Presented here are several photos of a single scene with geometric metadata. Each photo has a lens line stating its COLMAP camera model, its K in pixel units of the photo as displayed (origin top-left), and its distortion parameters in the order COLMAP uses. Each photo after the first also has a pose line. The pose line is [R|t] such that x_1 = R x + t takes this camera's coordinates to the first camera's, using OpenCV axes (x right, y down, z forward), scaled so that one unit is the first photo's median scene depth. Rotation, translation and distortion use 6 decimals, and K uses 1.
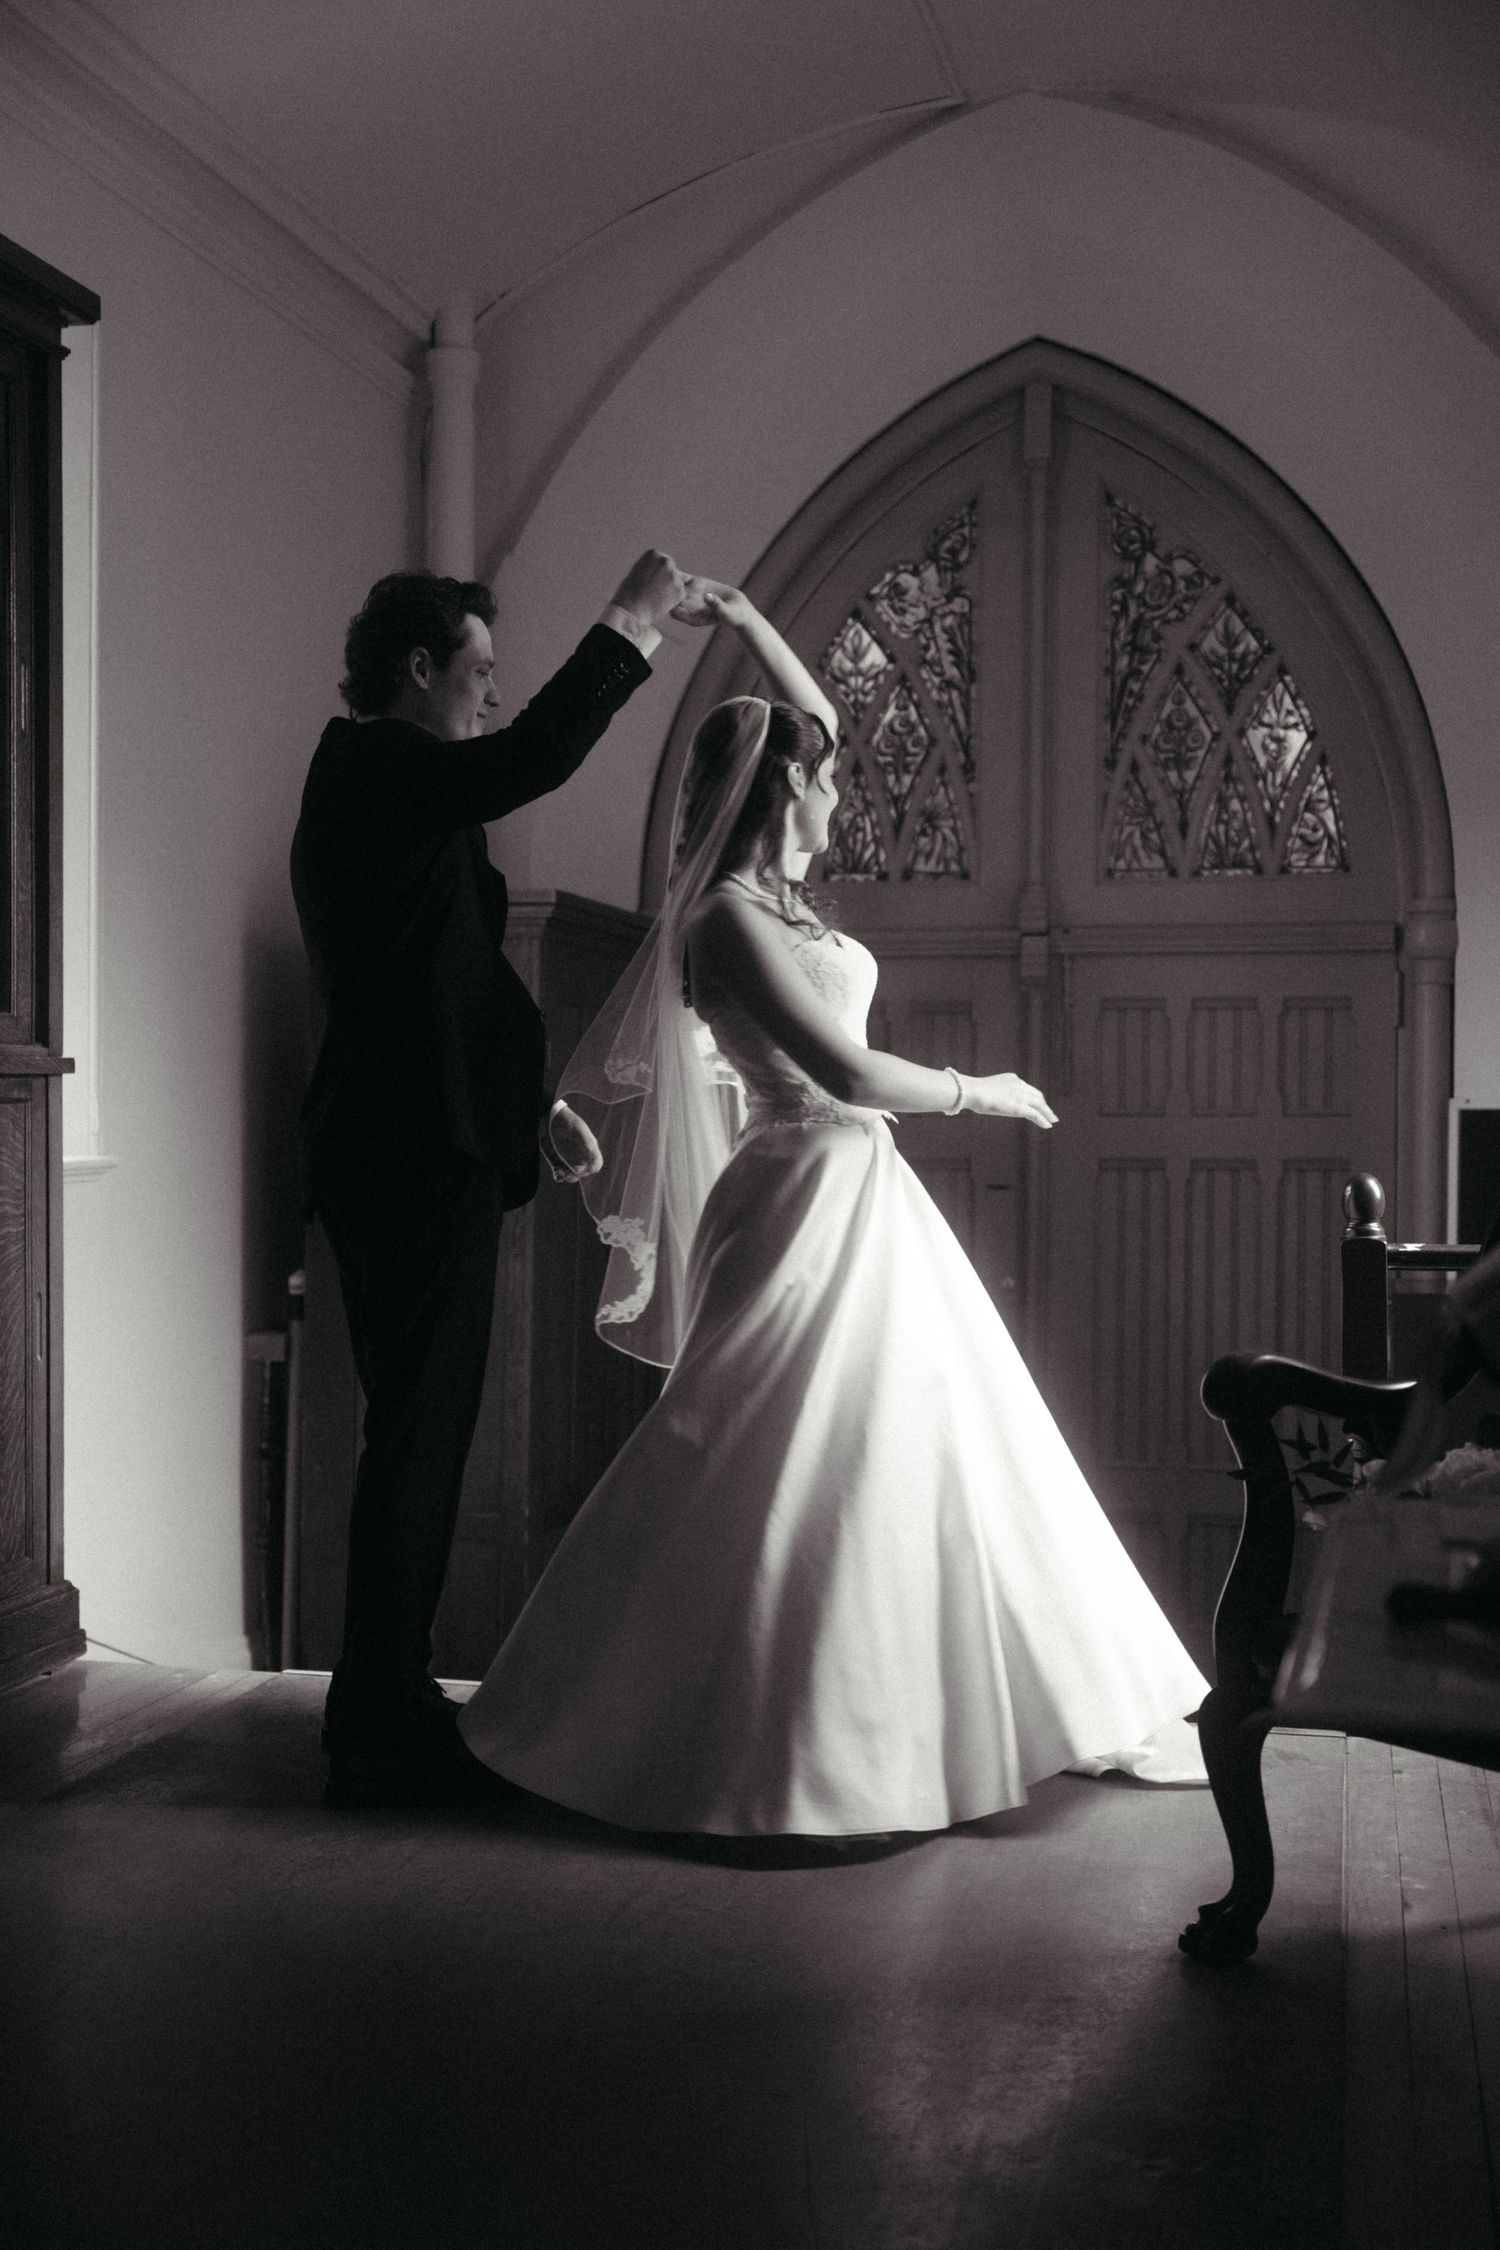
lens RADIAL K [[2541.4, 0, 741.7], [0, 2541.4, 1126.9], [0, 0, 1]] dist [0.029420, 0.000000]
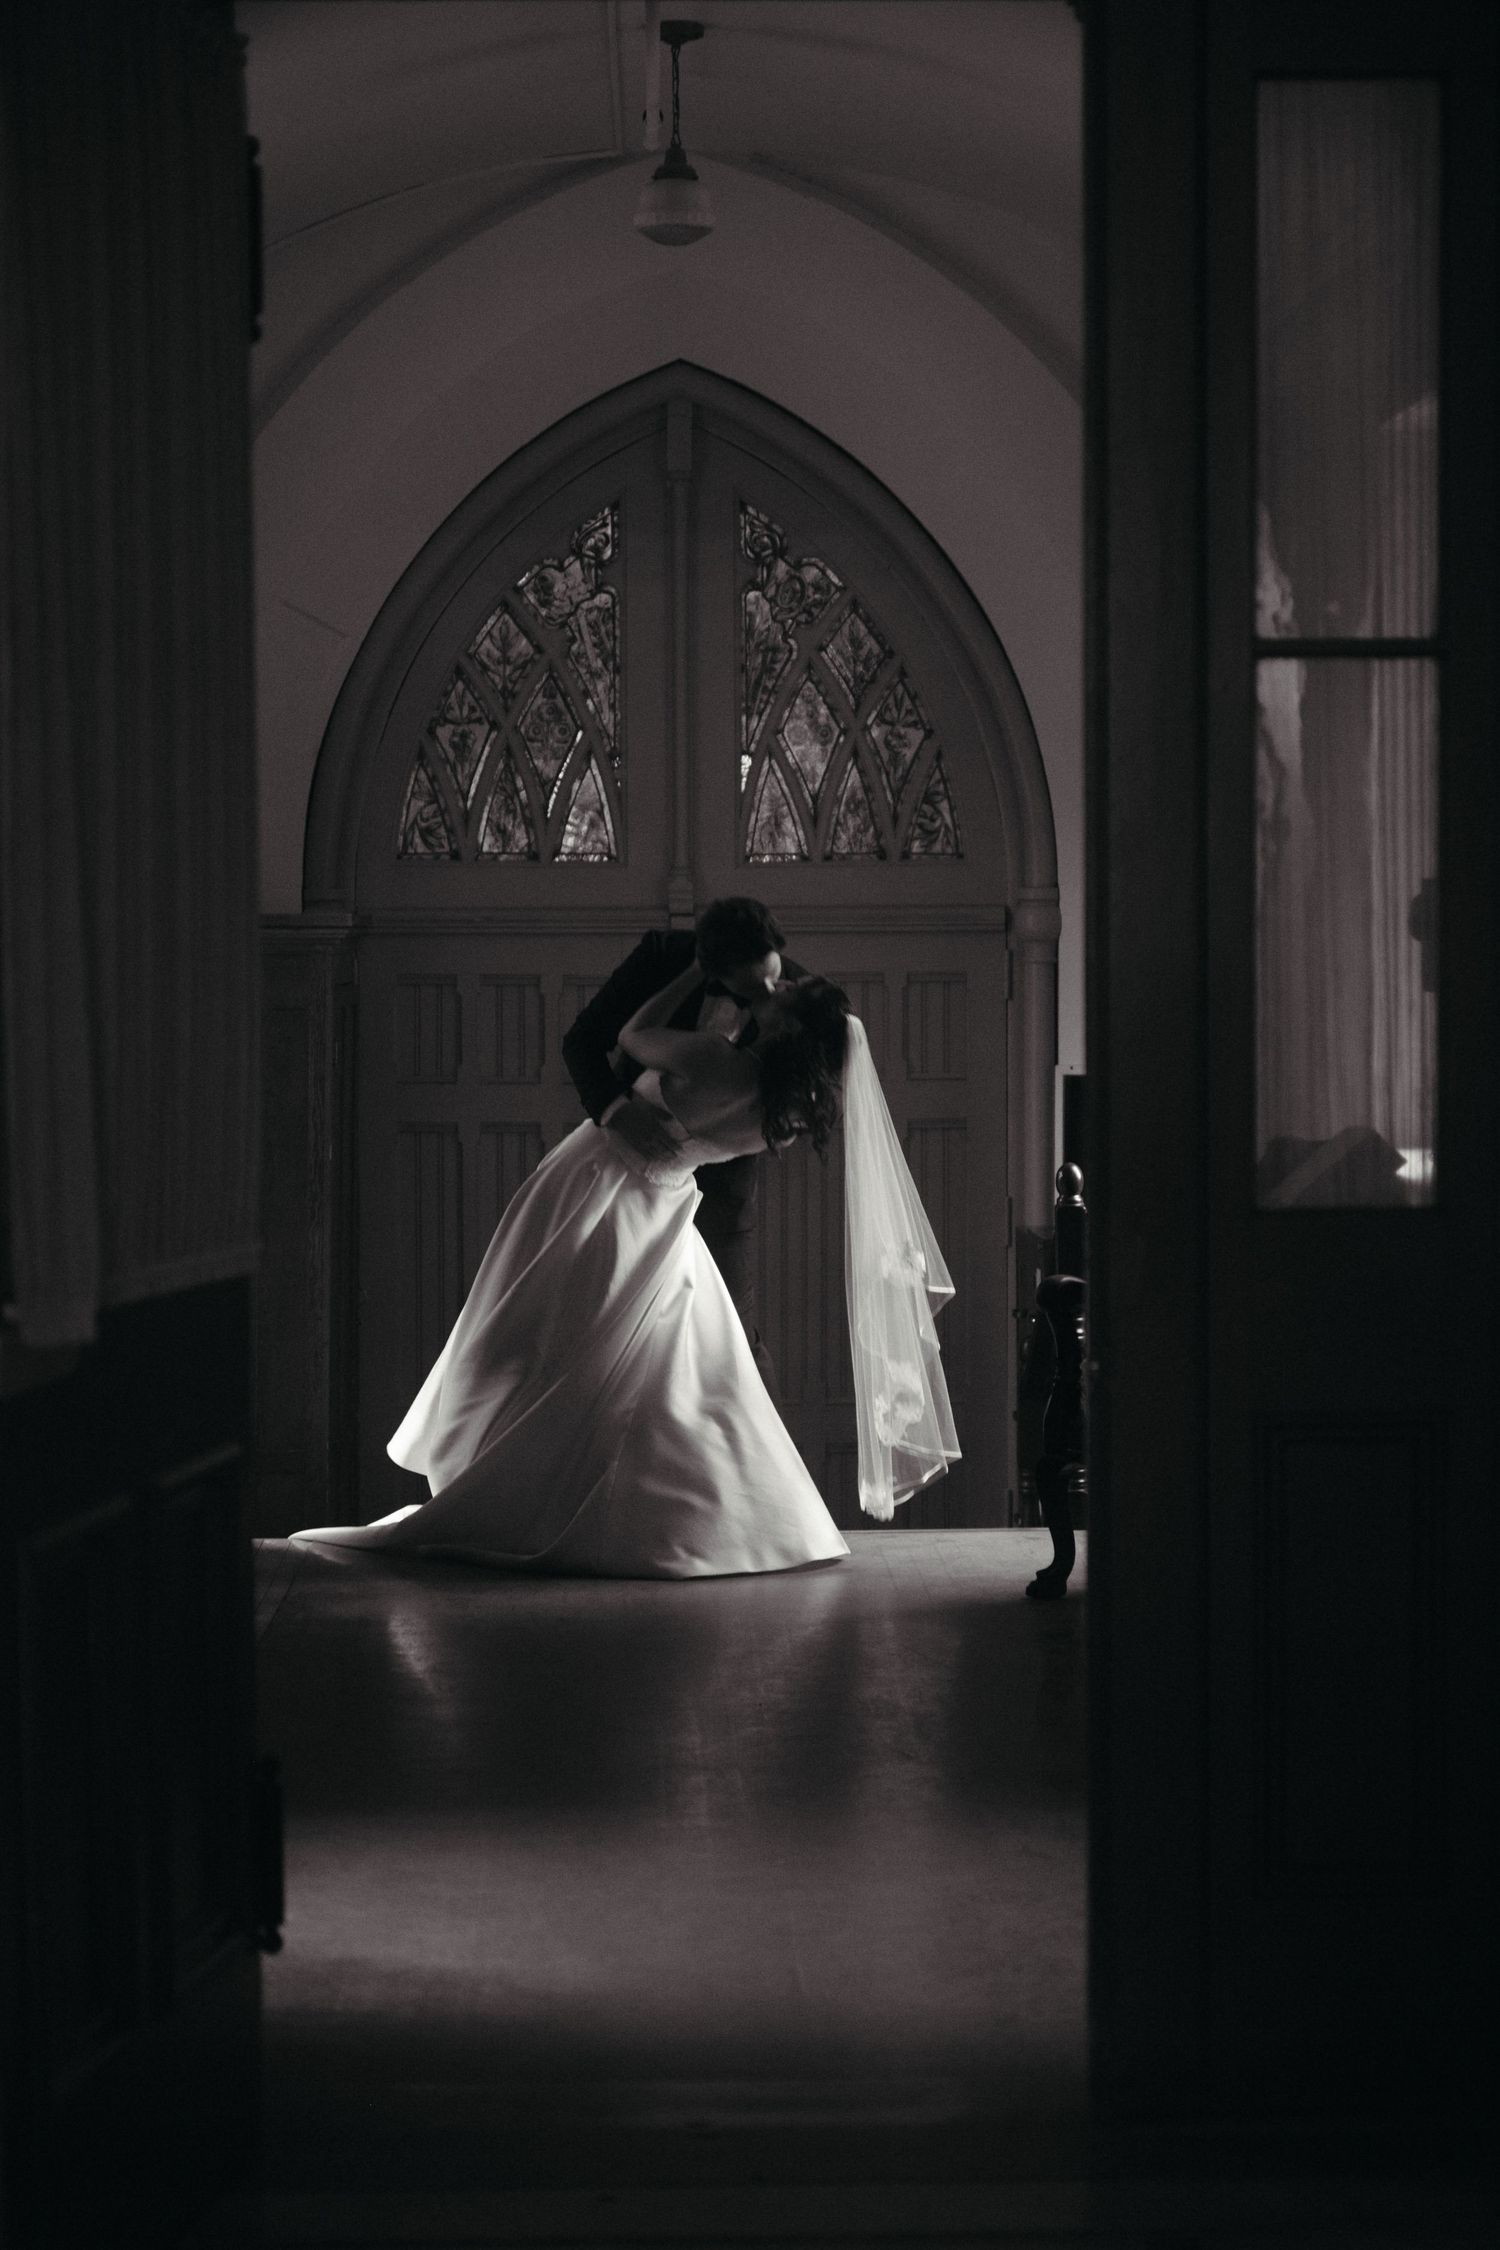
lens RADIAL K [[4315.8, 0, 752.4], [0, 4315.8, 1126.8], [0, 0, 1]] dist [0.193642, 0.000000]
pose [[0.968434, -0.020441, 0.248432, -0.310268], [0.011071, 0.999176, 0.039055, -0.056789], [-0.249026, -0.035072, 0.967862, -0.775722]]
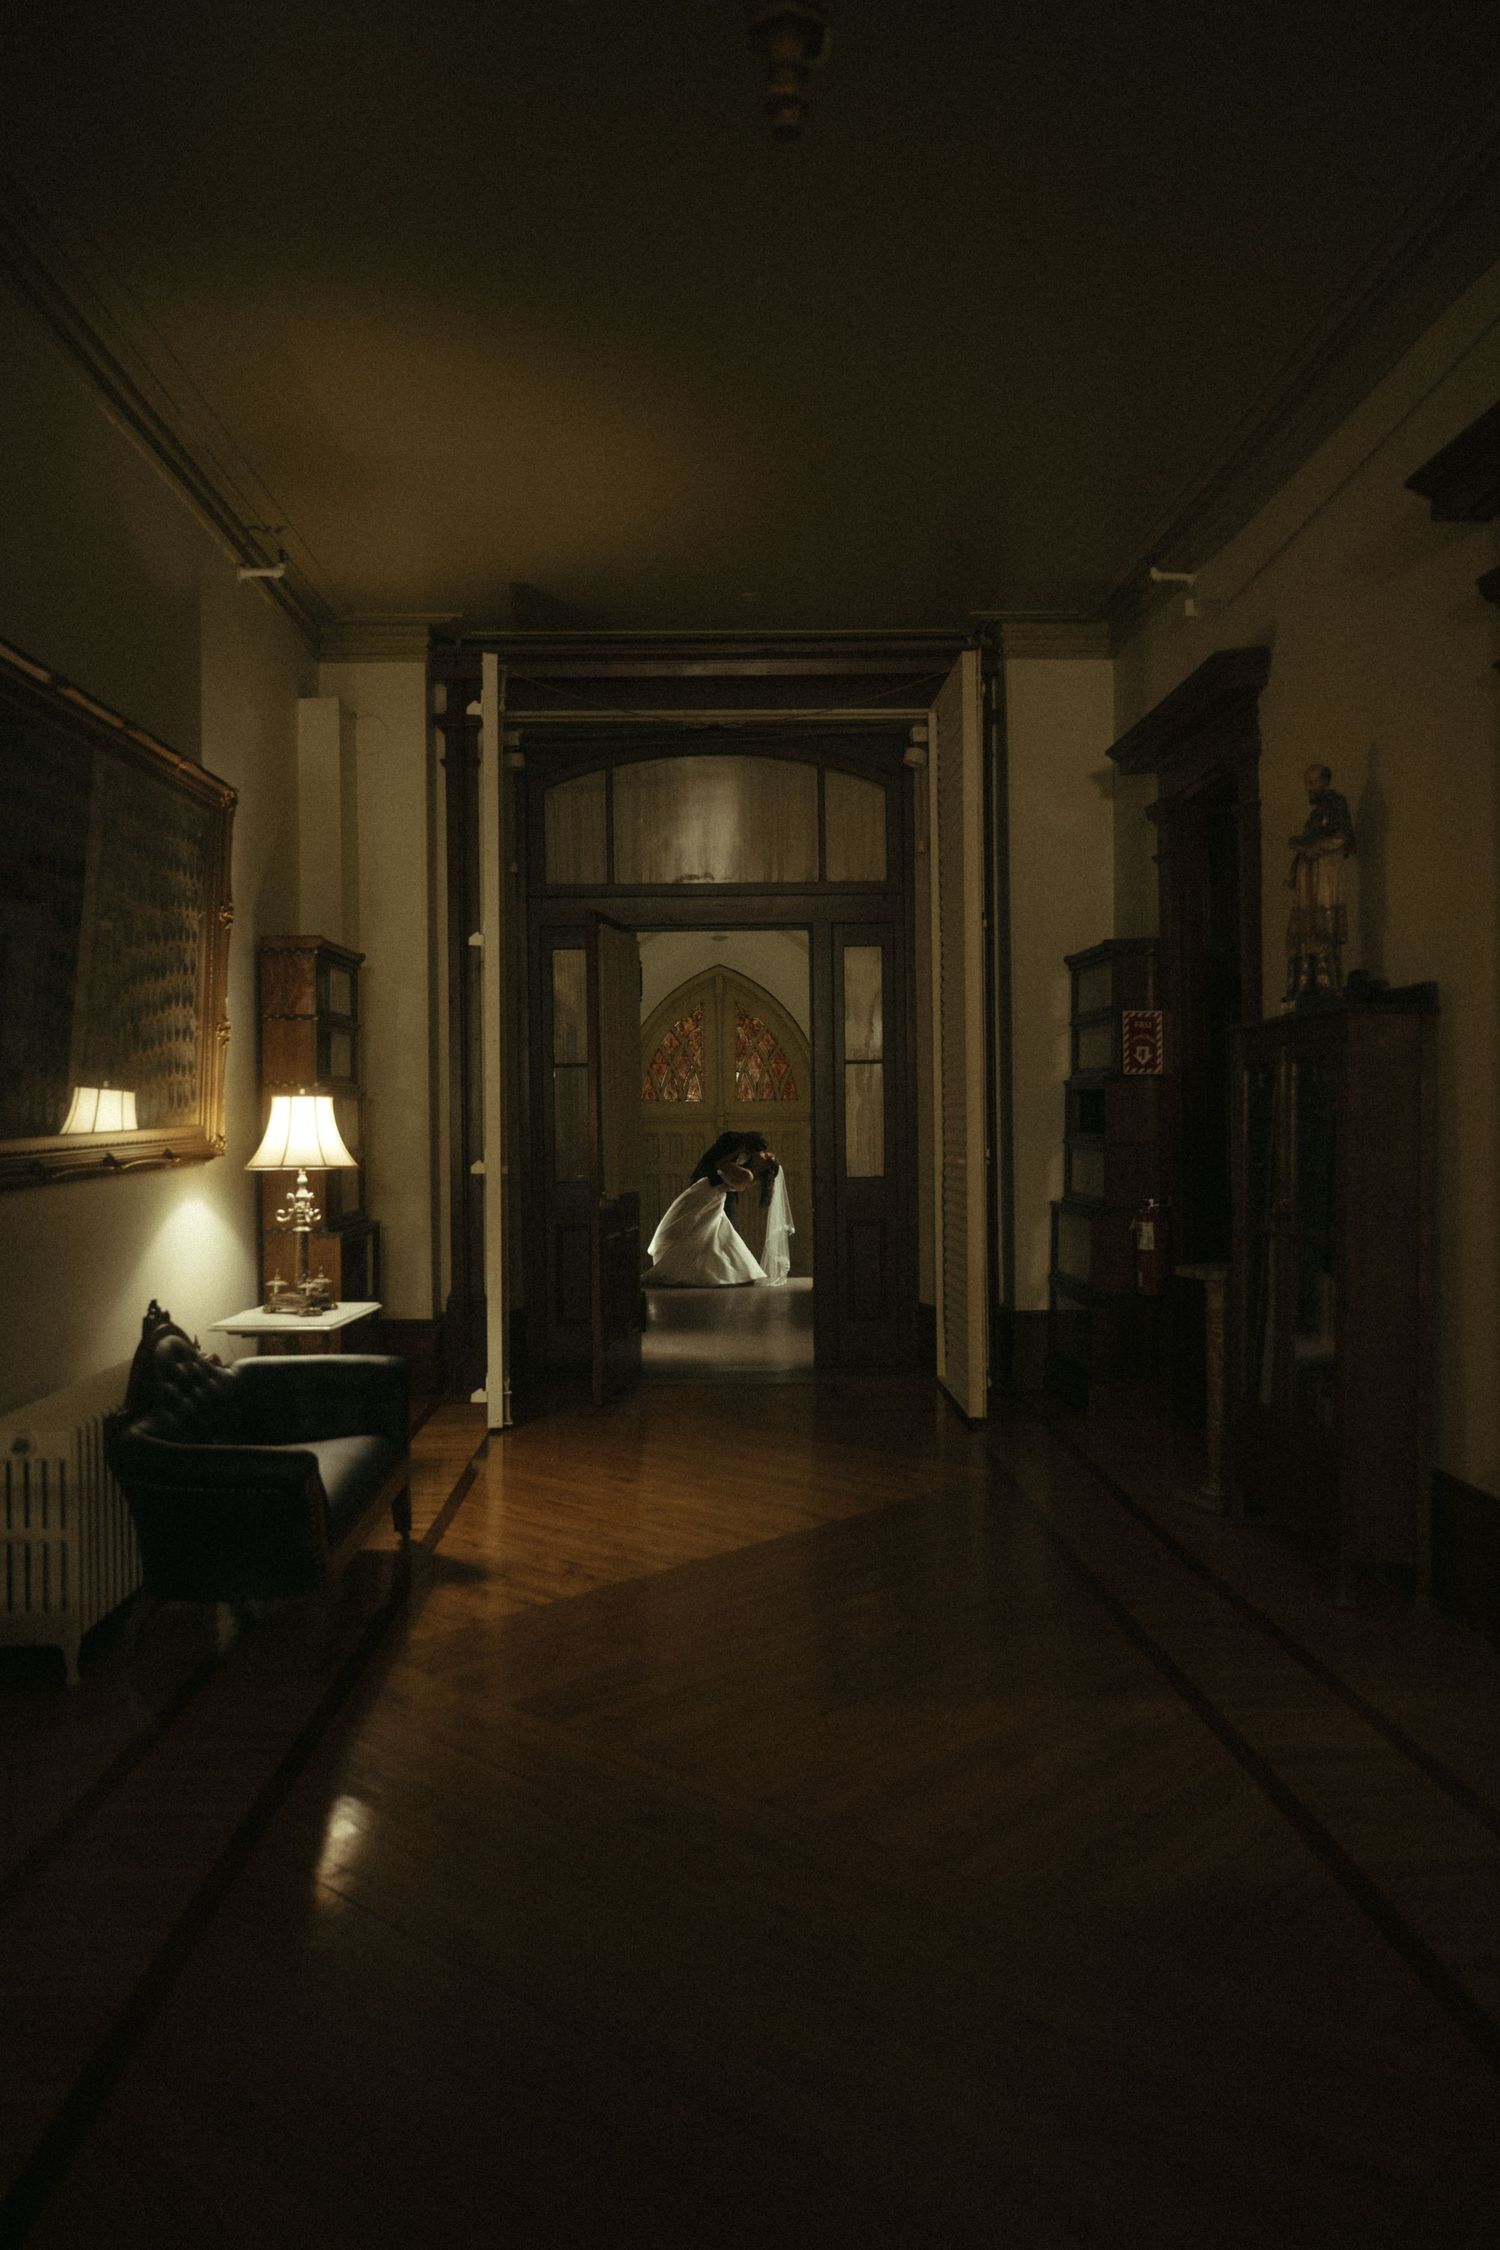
lens RADIAL K [[1713.8, 0, 751.3], [0, 1713.8, 1123.2], [0, 0, 1]] dist [0.000705, 0.001575]
pose [[0.966109, -0.015383, 0.257676, -0.511182], [0.017180, 0.999841, -0.004724, -0.051644], [-0.257562, 0.008991, 0.966220, -1.534122]]
